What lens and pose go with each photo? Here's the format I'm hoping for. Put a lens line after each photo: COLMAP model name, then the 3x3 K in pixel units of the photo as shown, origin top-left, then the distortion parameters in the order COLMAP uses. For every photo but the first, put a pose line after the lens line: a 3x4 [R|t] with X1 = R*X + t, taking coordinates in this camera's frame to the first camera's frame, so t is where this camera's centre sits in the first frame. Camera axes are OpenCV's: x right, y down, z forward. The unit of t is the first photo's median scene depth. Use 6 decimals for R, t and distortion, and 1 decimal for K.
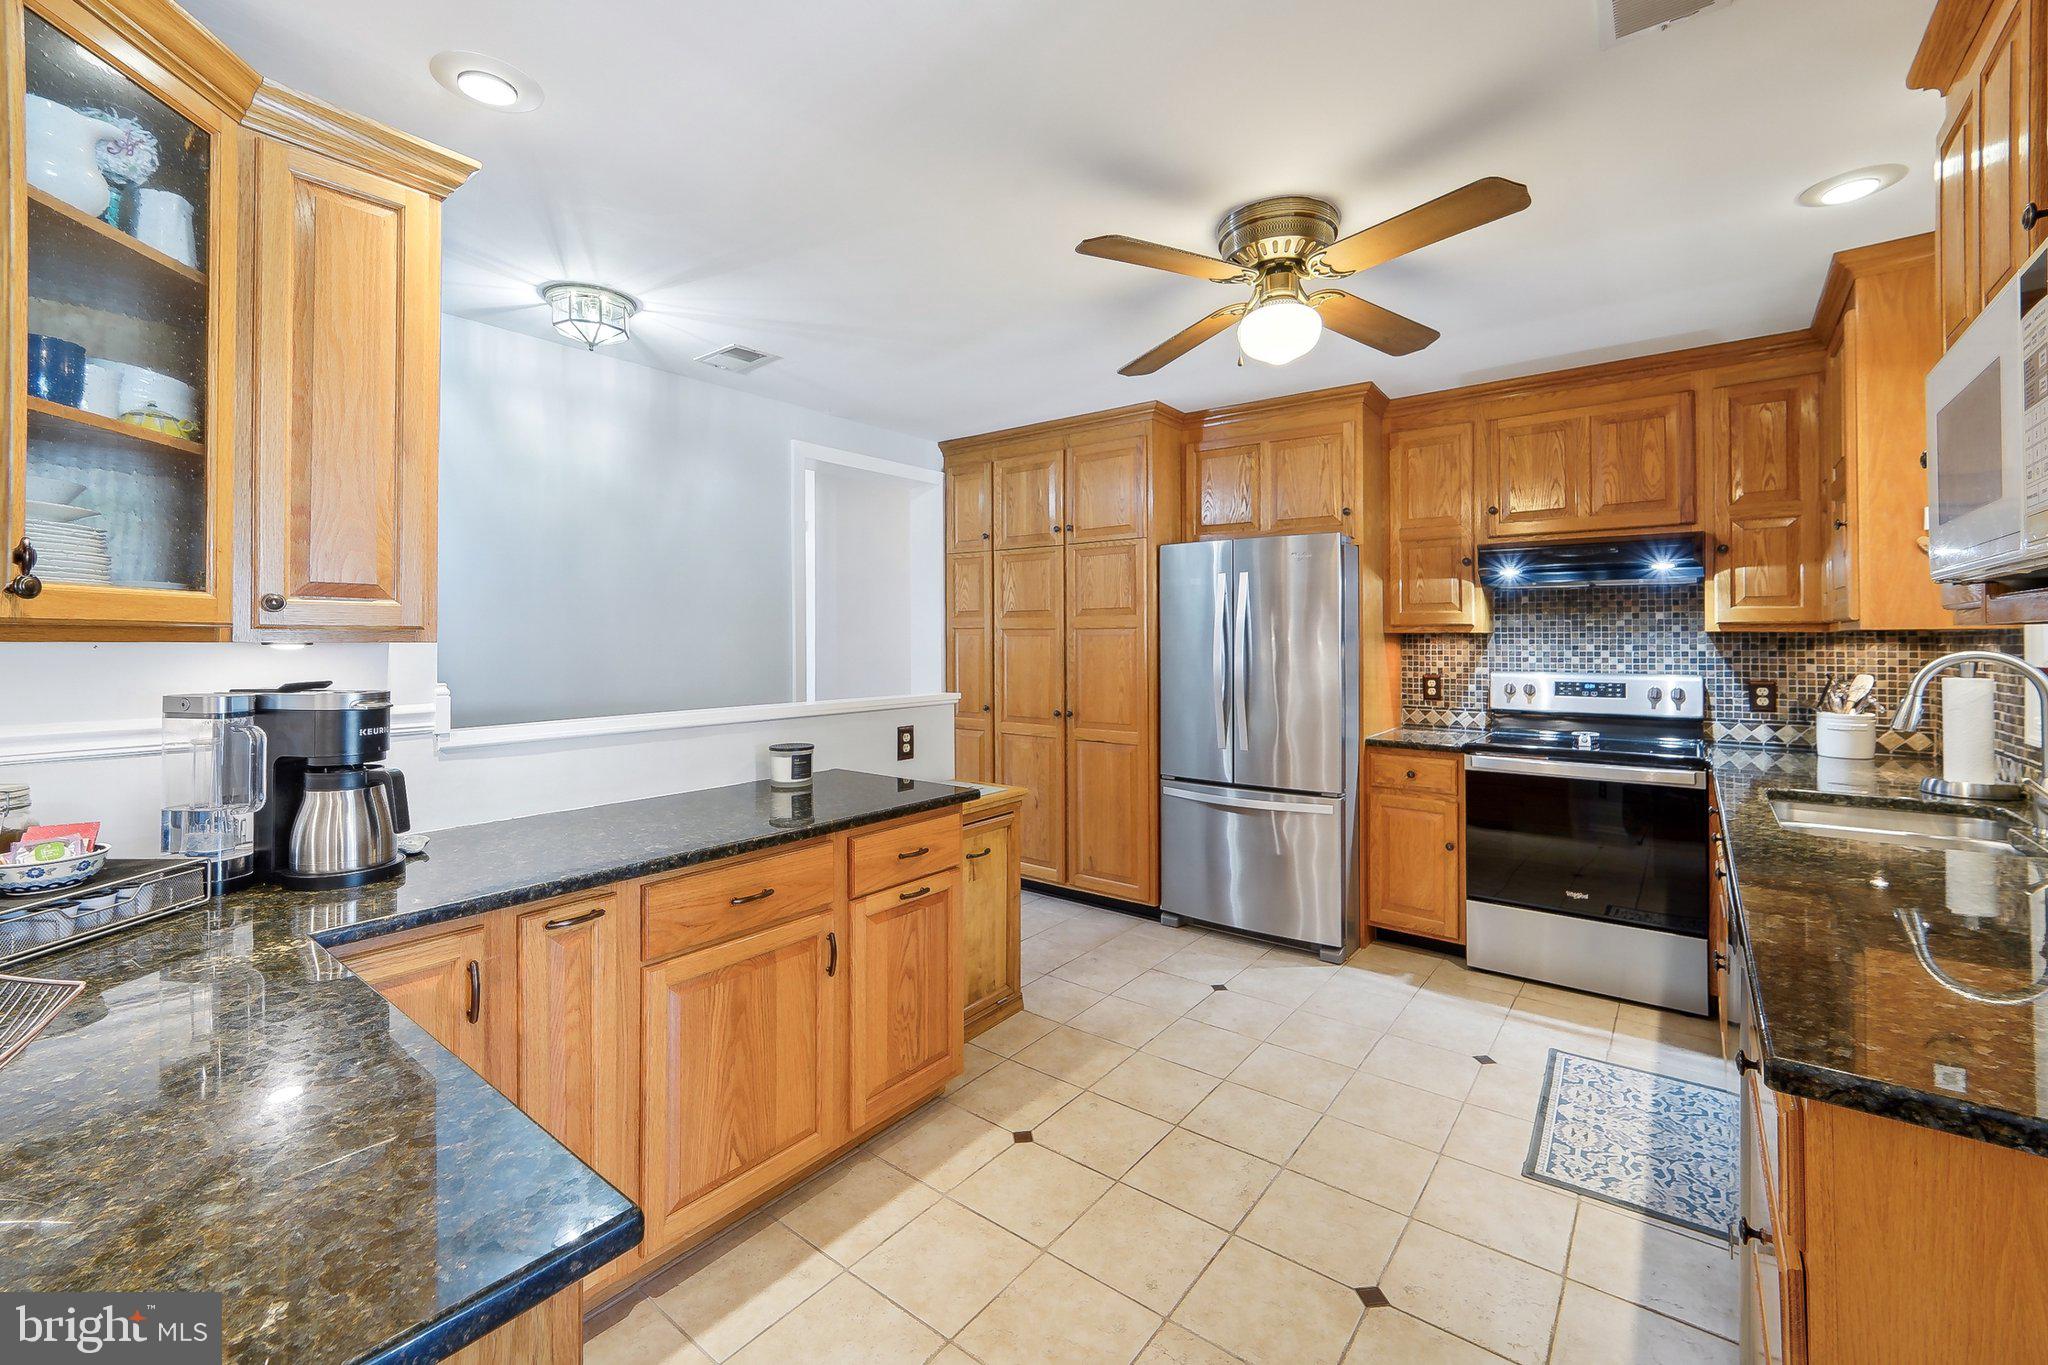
lens RADIAL K [[849.9, 0, 1021.1], [0, 849.9, 634.5], [0, 0, 1]] dist [-0.000491, 0.000025]
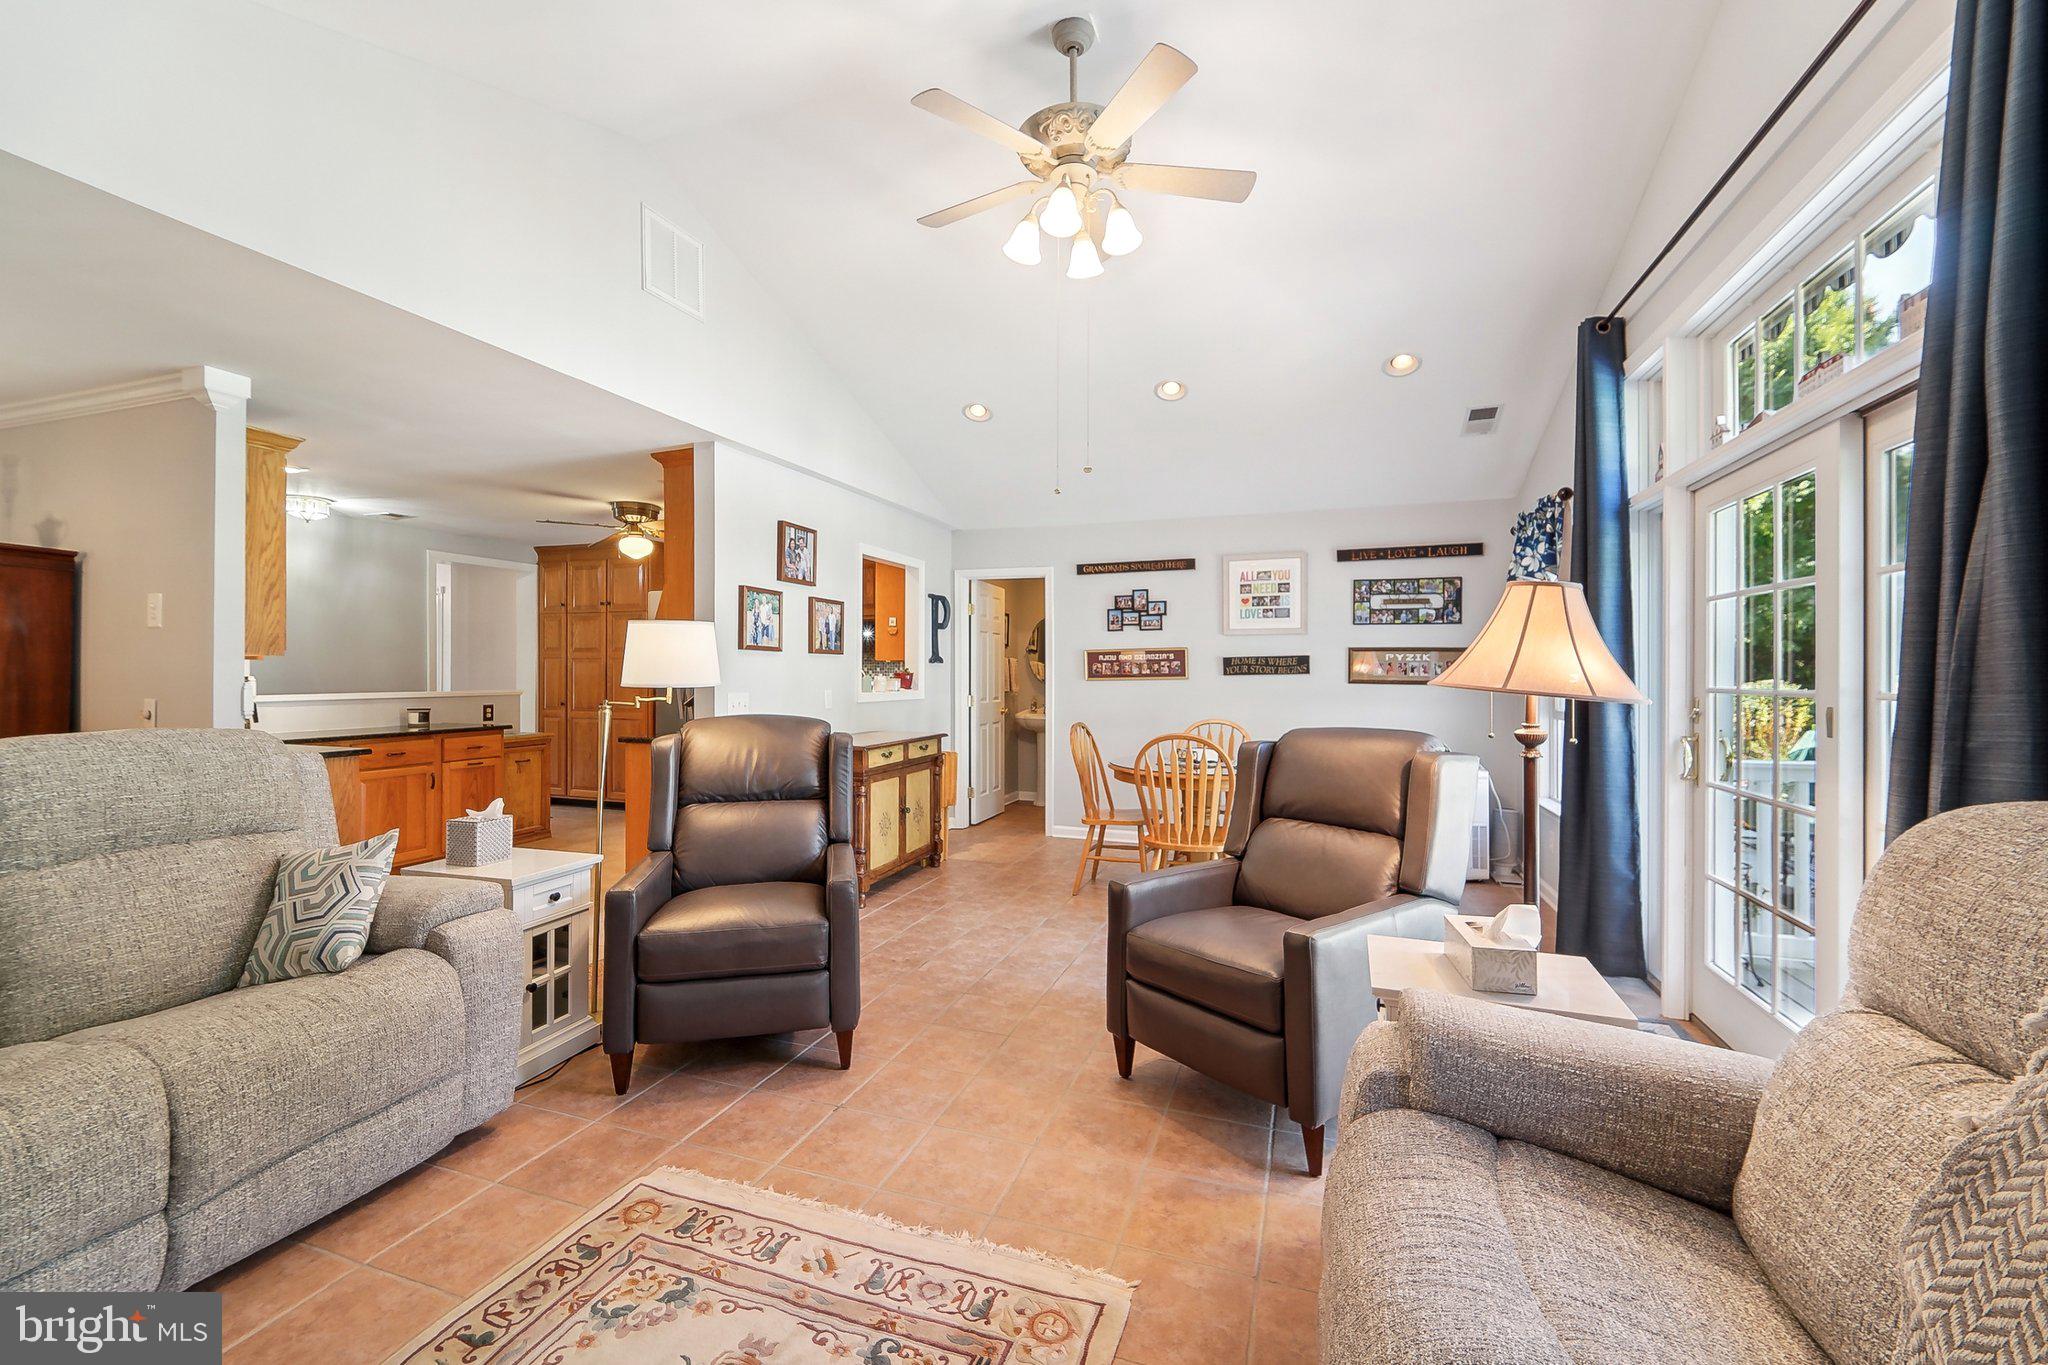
lens RADIAL K [[836.2, 0, 1031.8], [0, 836.2, 673.4], [0, 0, 1]] dist [0.001461, 0.000144]
pose [[0.945548, 0.006136, 0.325424, 0.560035], [-0.008240, 0.999953, 0.005088, 0.013946], [-0.325377, -0.007493, 0.945555, -1.675177]]
